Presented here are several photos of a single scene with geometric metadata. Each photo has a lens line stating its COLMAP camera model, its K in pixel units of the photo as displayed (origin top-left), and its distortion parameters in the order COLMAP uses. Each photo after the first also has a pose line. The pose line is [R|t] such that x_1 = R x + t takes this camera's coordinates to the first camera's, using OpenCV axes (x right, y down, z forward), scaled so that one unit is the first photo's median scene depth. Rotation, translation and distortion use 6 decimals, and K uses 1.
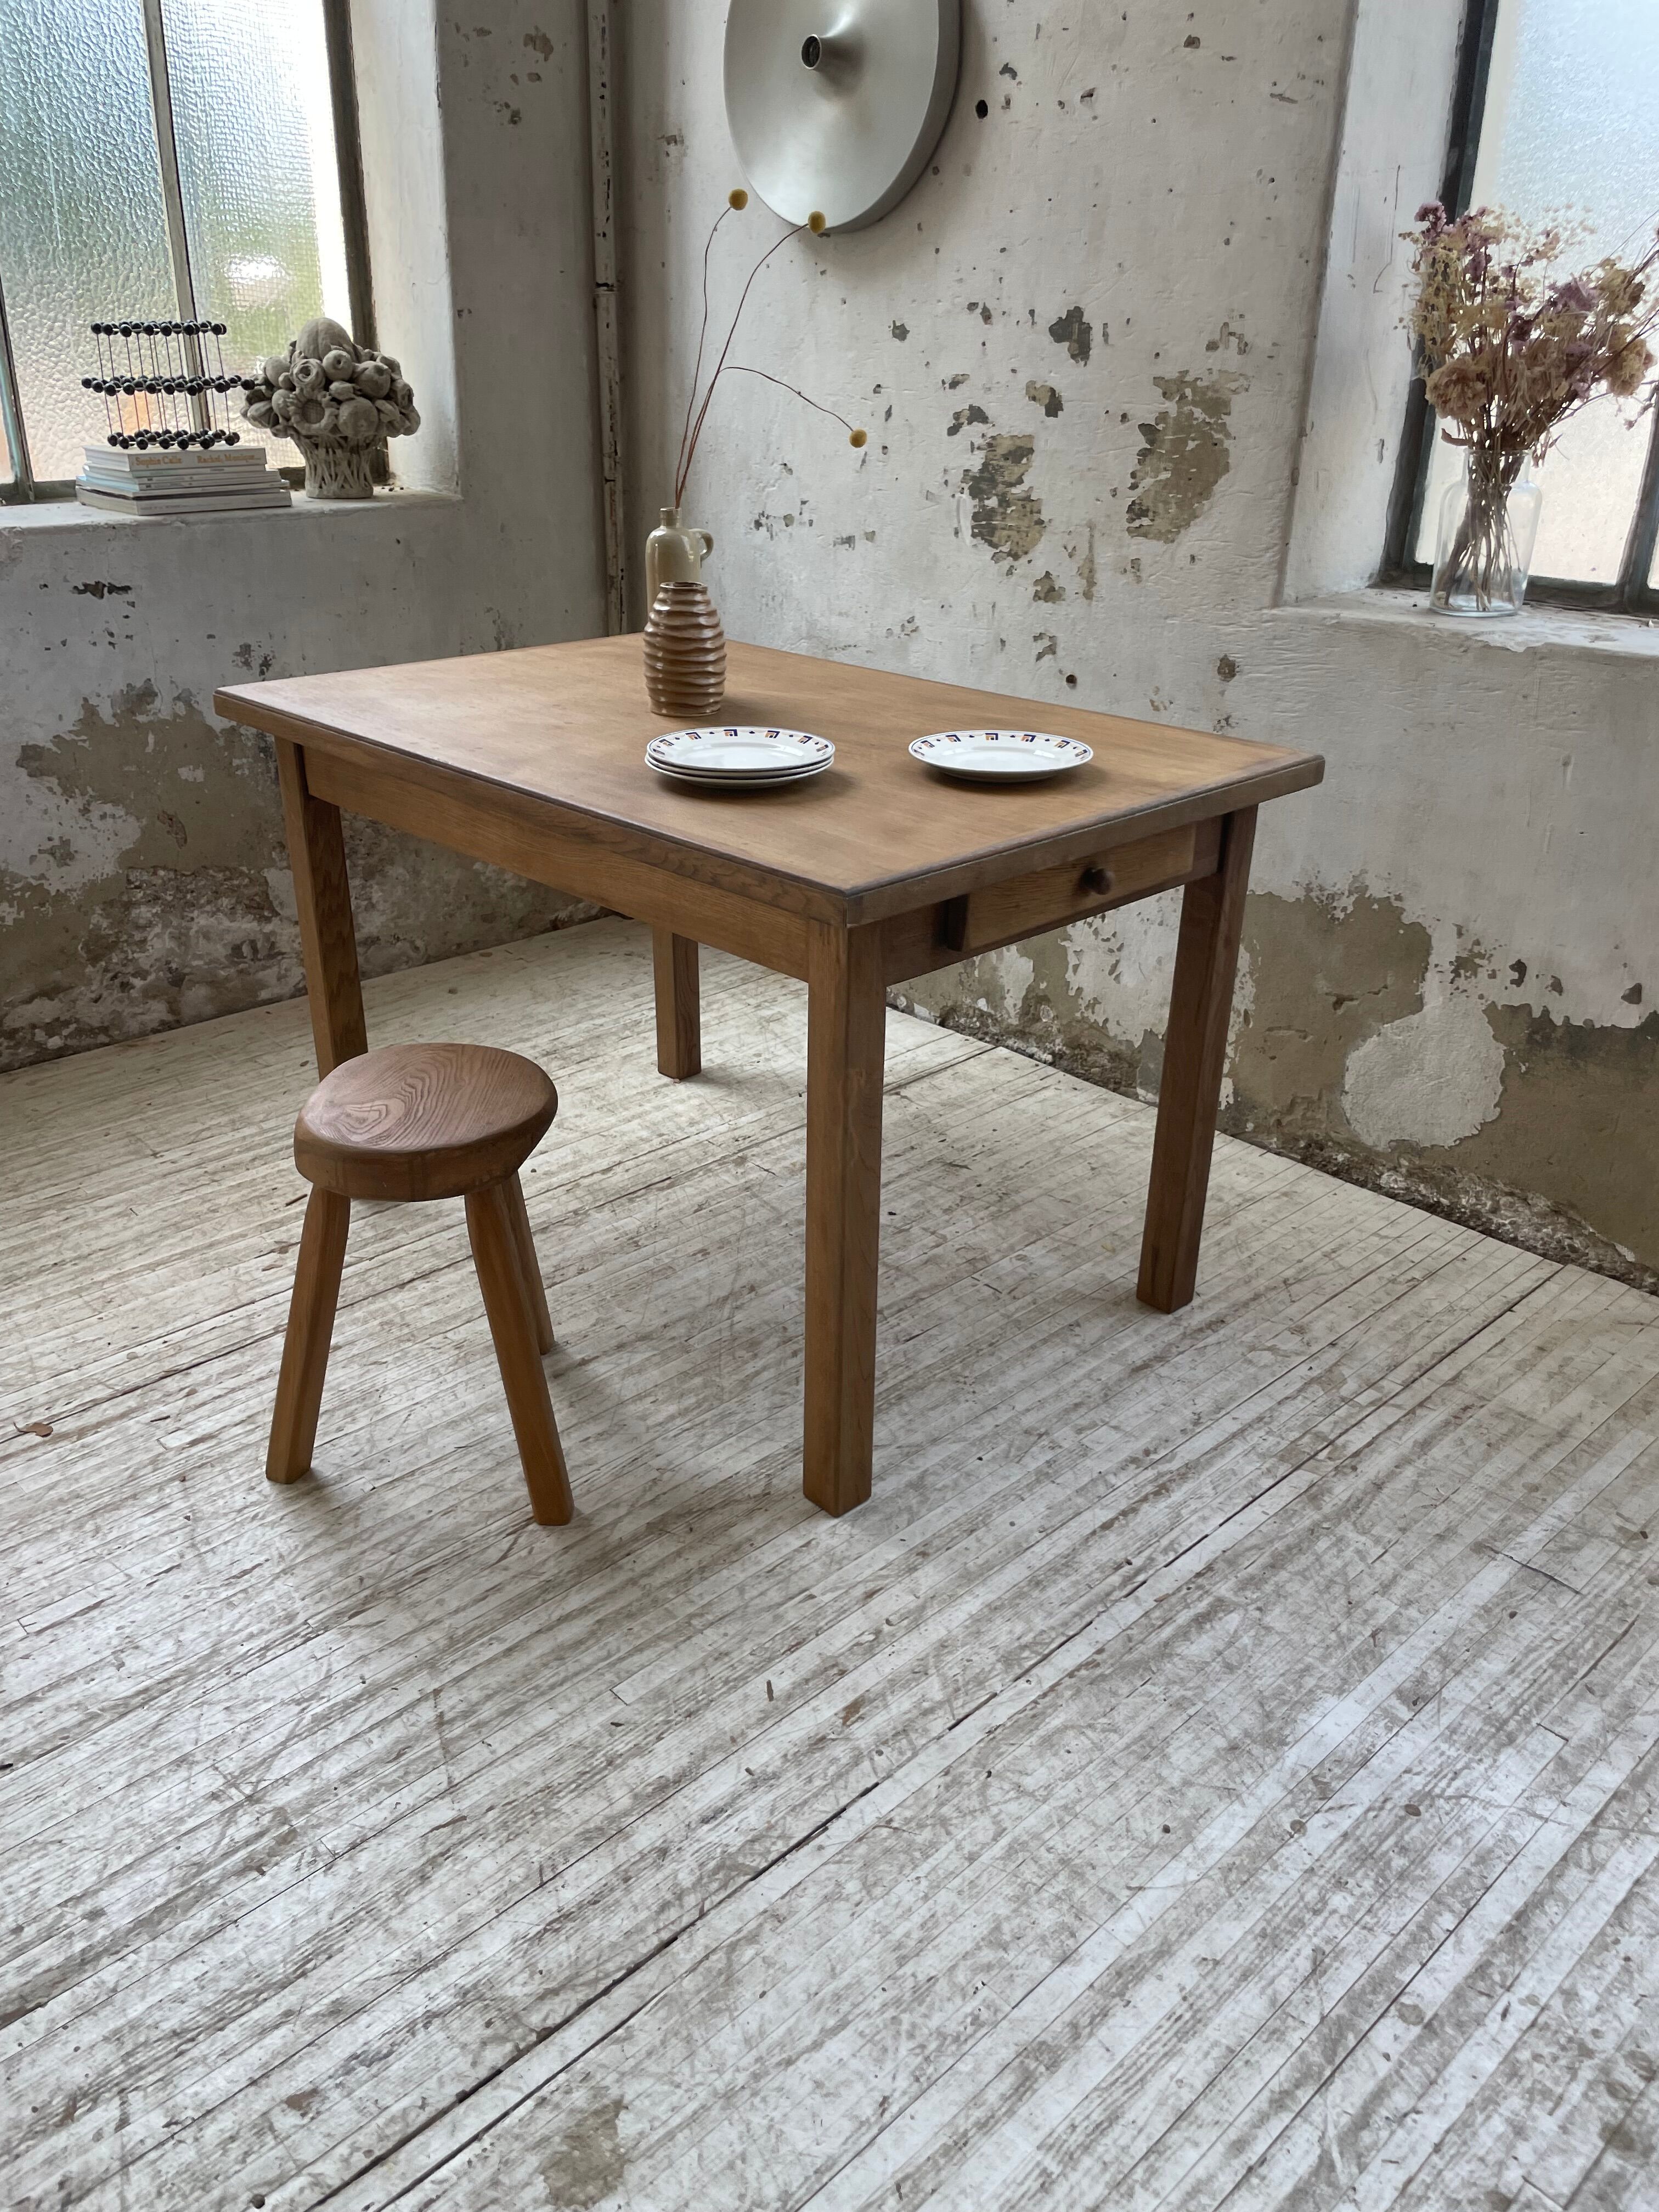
lens RADIAL K [[1686.6, 0, 805.0], [0, 1686.6, 1081.0], [0, 0, 1]] dist [0.086470, -0.119910]
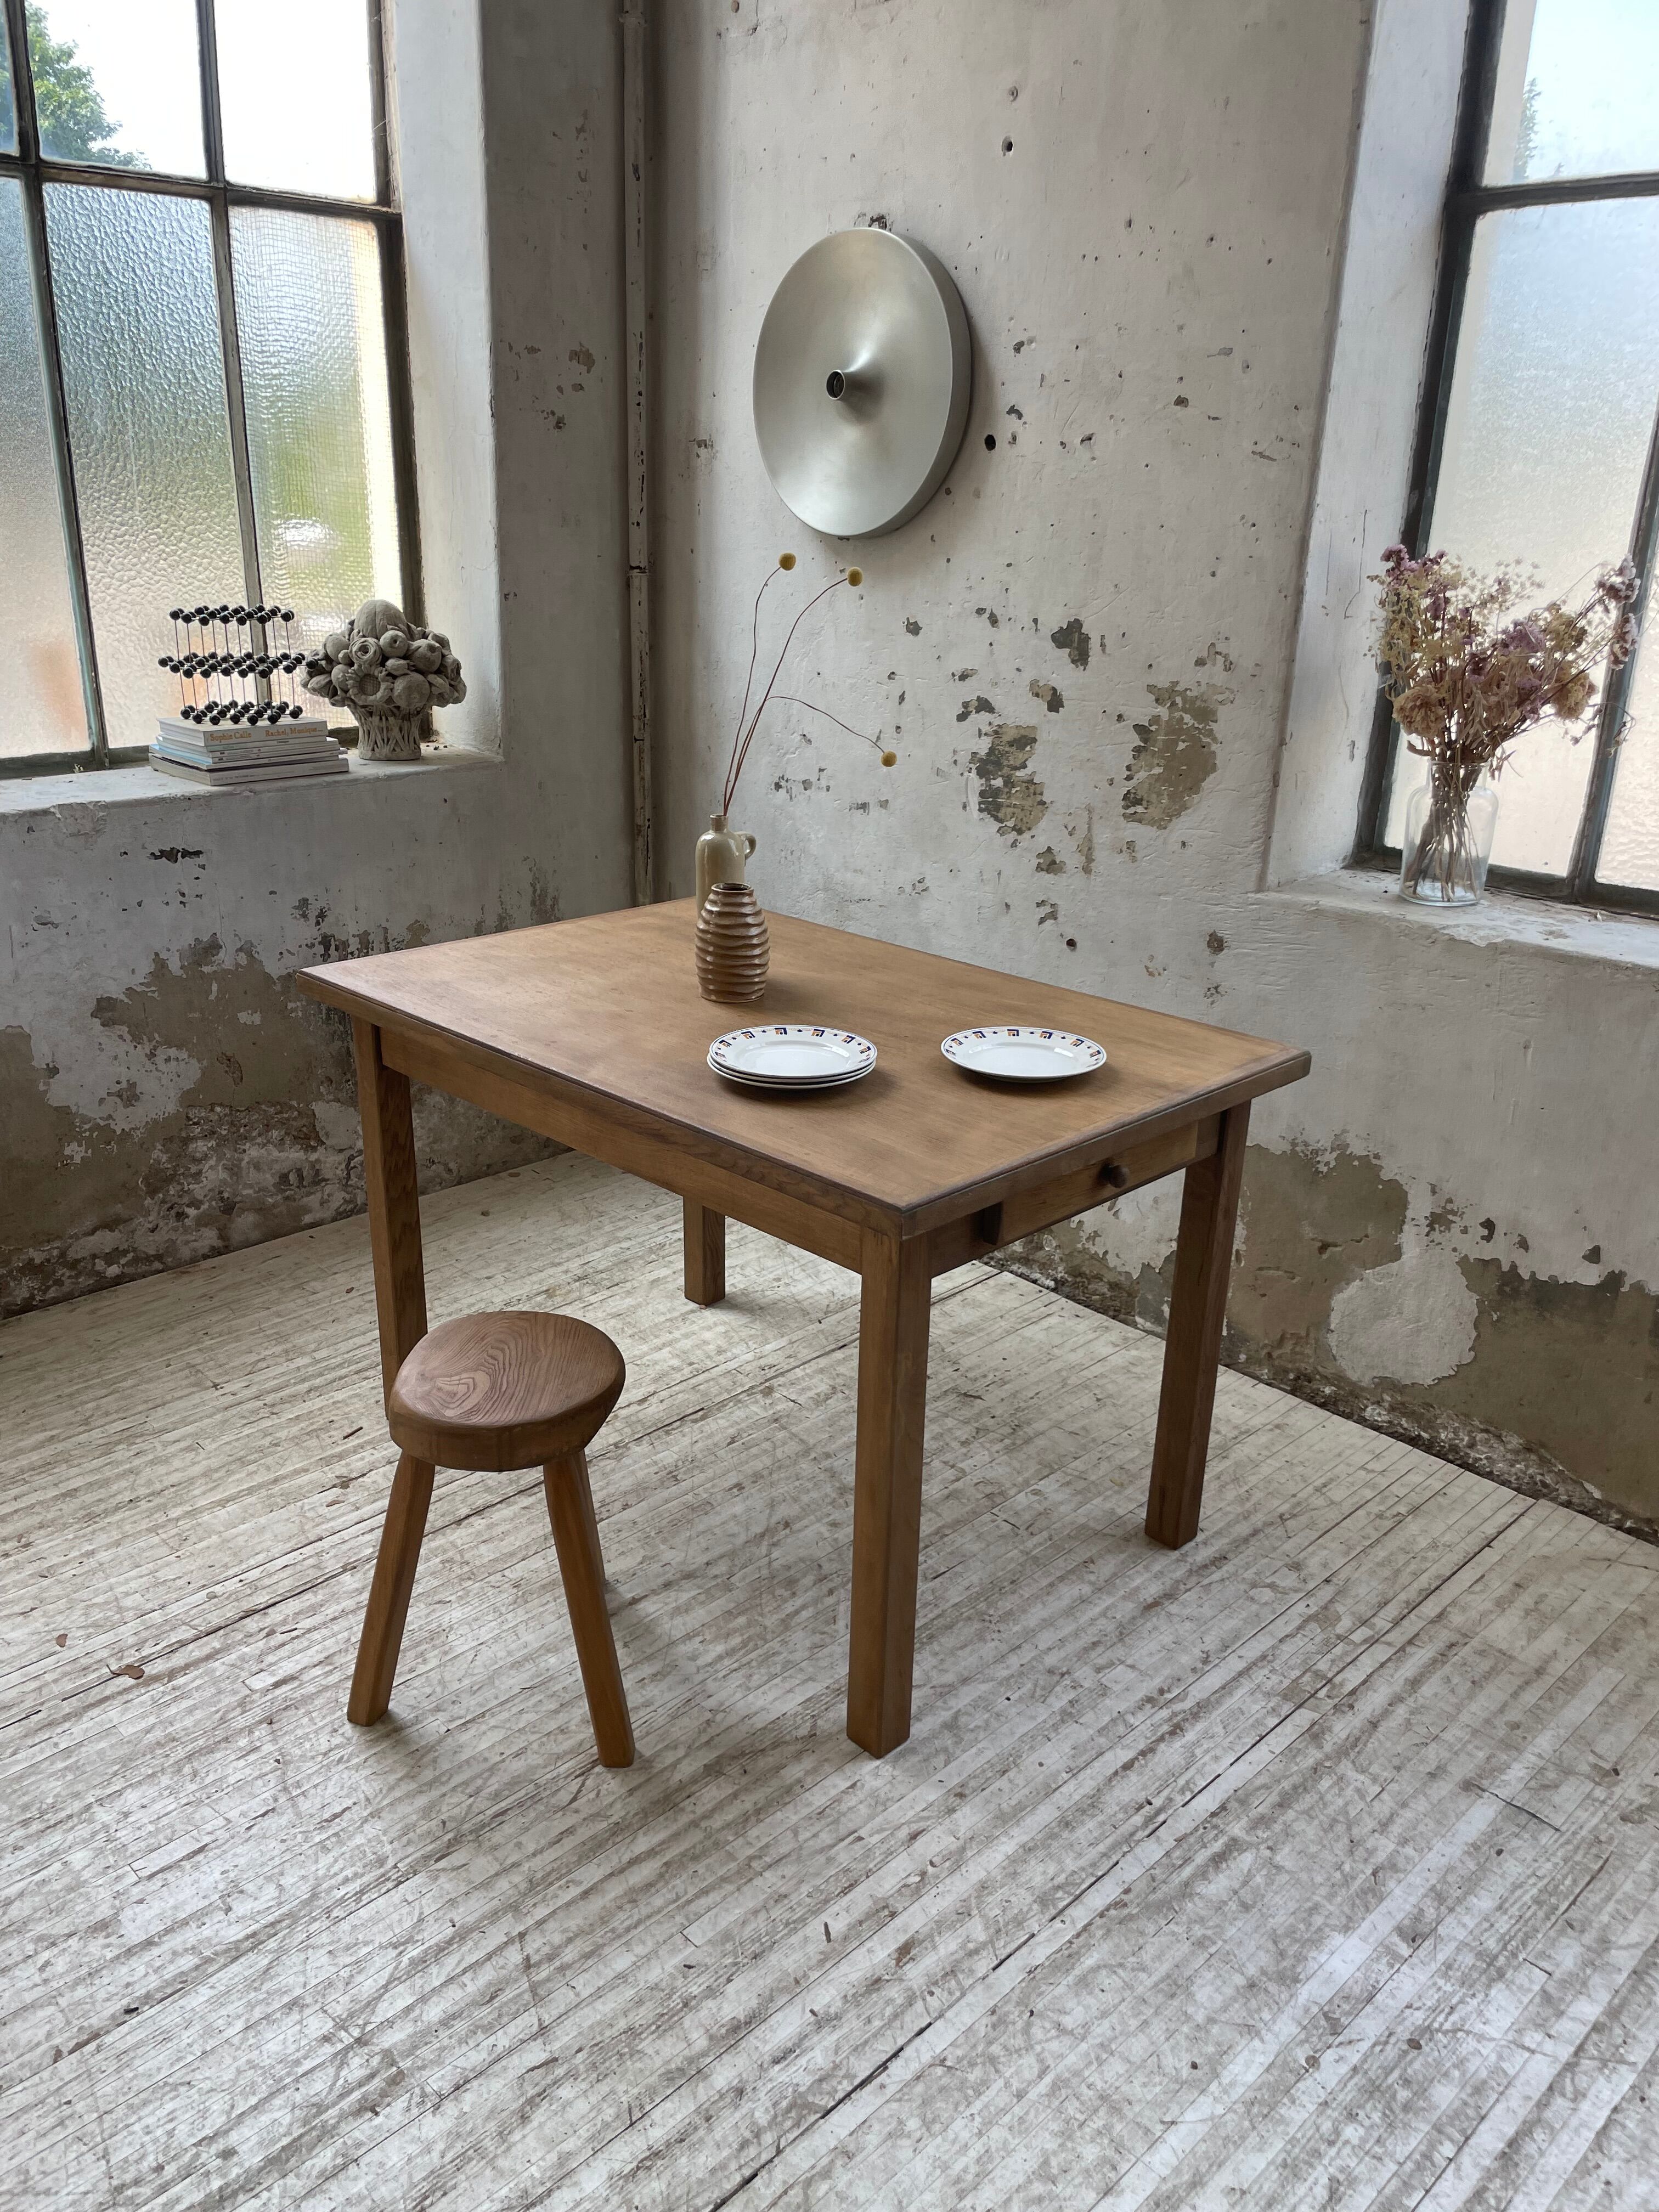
lens RADIAL K [[1686.6, 0, 807.8], [0, 1686.6, 1121.7], [0, 0, 1]] dist [0.086470, -0.119910]
pose [[0.999791, 0.004028, 0.020033, -0.039671], [-0.002788, 0.998101, -0.061542, -0.064341], [-0.020242, 0.061473, 0.997903, -0.085724]]
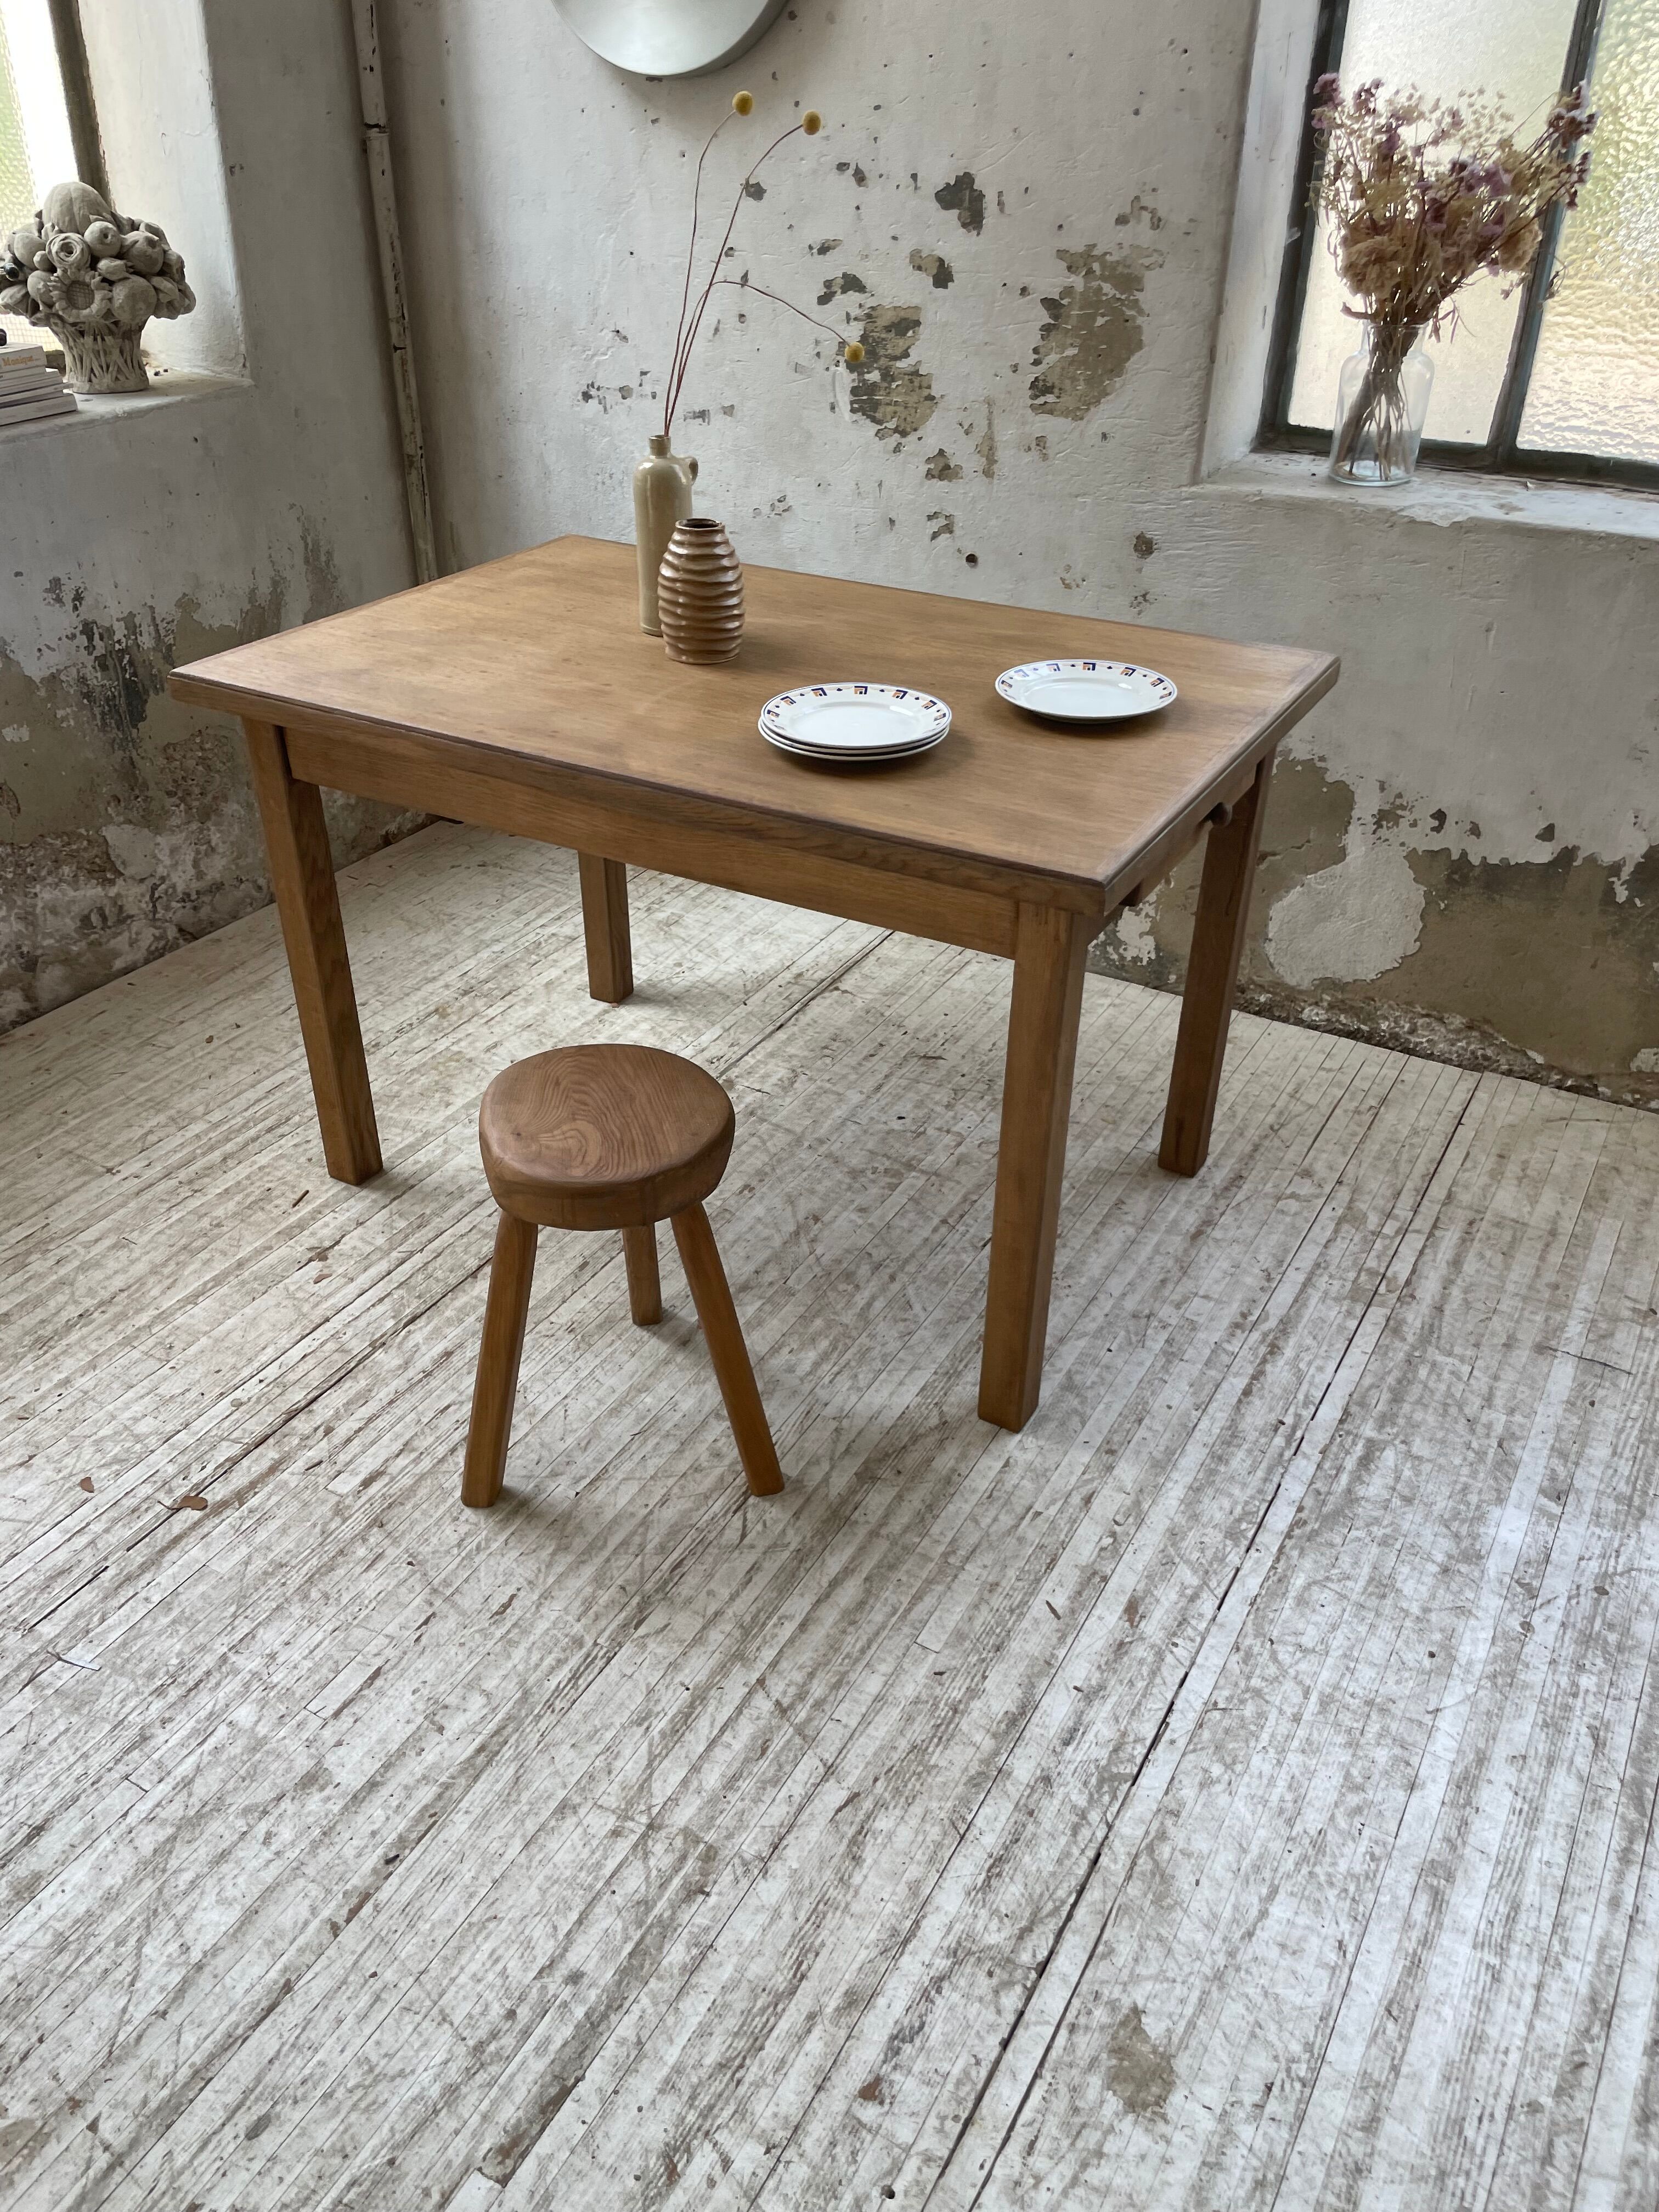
lens RADIAL K [[1686.6, 0, 809.1], [0, 1686.6, 1111.2], [0, 0, 1]] dist [0.086470, -0.119910]
pose [[0.959004, -0.153586, 0.238164, -0.264457], [0.118055, 0.980525, 0.156951, -0.100532], [-0.257632, -0.122400, 0.958459, 0.024269]]
